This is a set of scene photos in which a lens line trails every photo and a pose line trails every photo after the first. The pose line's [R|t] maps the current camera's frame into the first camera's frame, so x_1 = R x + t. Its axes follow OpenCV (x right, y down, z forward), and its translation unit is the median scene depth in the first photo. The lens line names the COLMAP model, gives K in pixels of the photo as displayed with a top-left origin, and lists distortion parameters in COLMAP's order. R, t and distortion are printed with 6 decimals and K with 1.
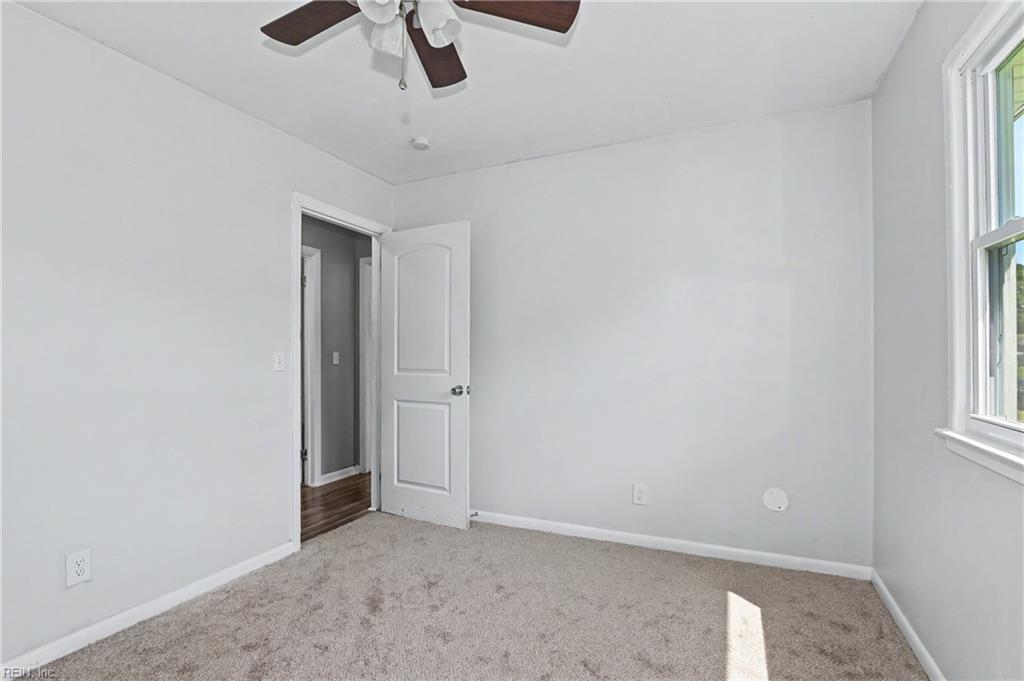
lens RADIAL K [[477.8, 0, 512.7], [0, 477.8, 351.4], [0, 0, 1]] dist [-0.021430, 0.001033]
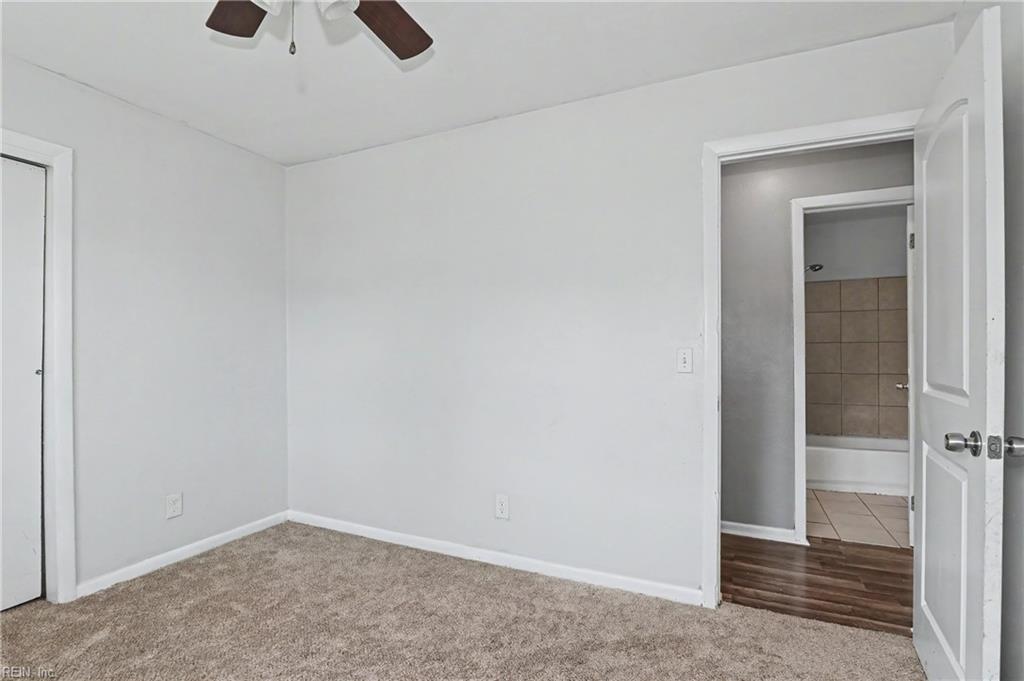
lens RADIAL K [[477.8, 0, 516.1], [0, 477.8, 347.2], [0, 0, 1]] dist [-0.021430, 0.001033]
pose [[0.008154, -0.004554, -0.999956, 0.325558], [0.005711, 0.999974, -0.004508, 0.000037], [0.999950, -0.005674, 0.008180, 0.708309]]
